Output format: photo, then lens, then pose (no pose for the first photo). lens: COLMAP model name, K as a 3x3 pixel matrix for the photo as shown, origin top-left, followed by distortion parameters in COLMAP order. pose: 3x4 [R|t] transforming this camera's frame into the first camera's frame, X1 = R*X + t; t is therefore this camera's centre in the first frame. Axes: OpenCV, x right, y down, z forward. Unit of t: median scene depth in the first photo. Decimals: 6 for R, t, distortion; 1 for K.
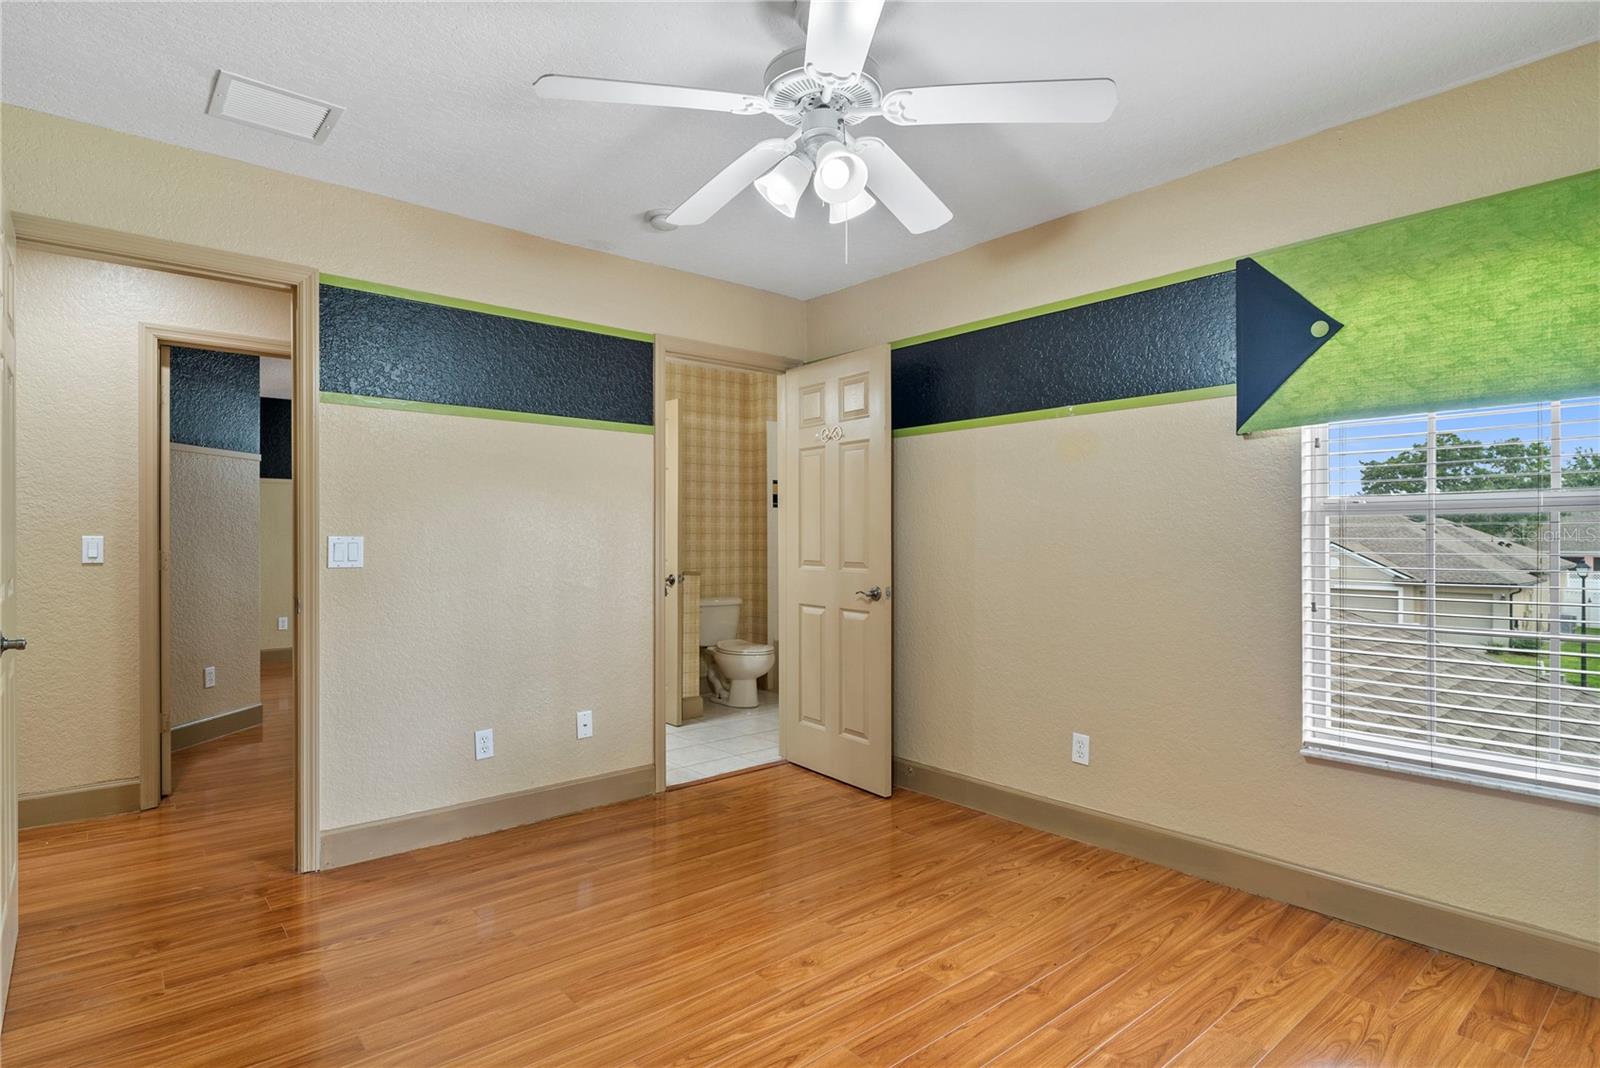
lens RADIAL K [[828.6, 0, 793.1], [0, 828.6, 532.5], [0, 0, 1]] dist [-0.002245, -0.000766]
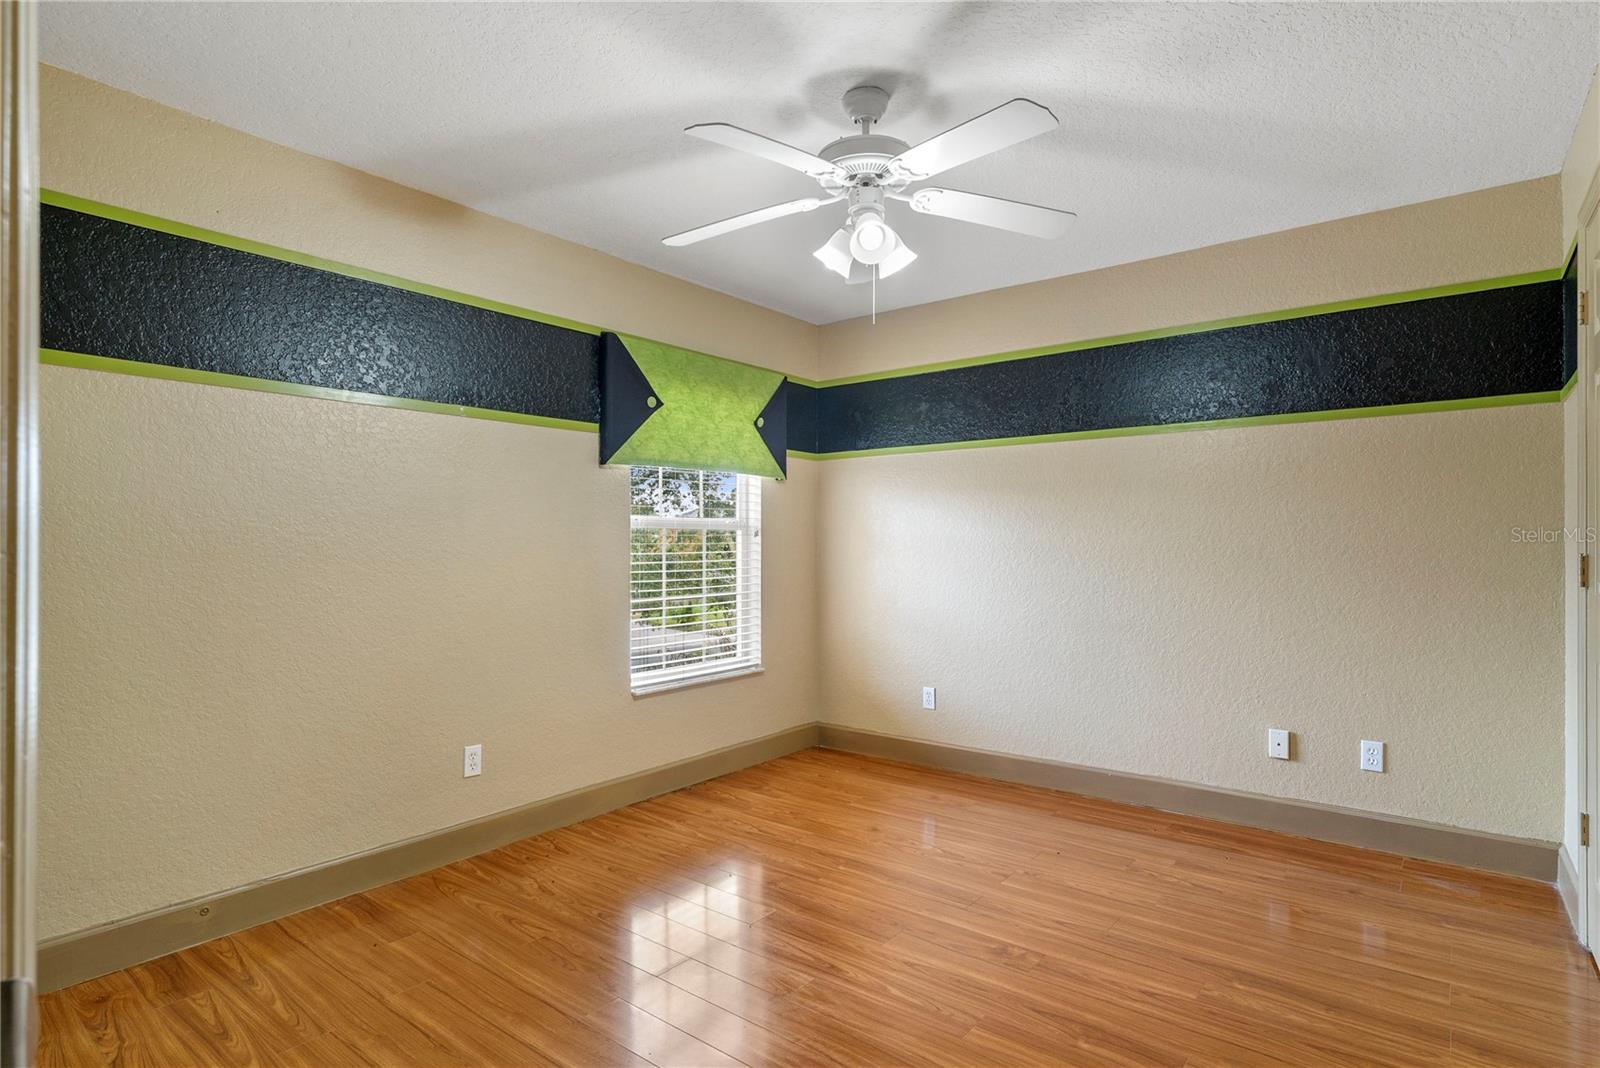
lens RADIAL K [[828.6, 0, 797.7], [0, 828.6, 541.2], [0, 0, 1]] dist [-0.002245, -0.000766]
pose [[-0.194573, 0.009238, 0.980844, -0.840504], [0.003125, 0.999956, -0.008798, 0.016257], [-0.980883, 0.001353, -0.194594, 1.002771]]
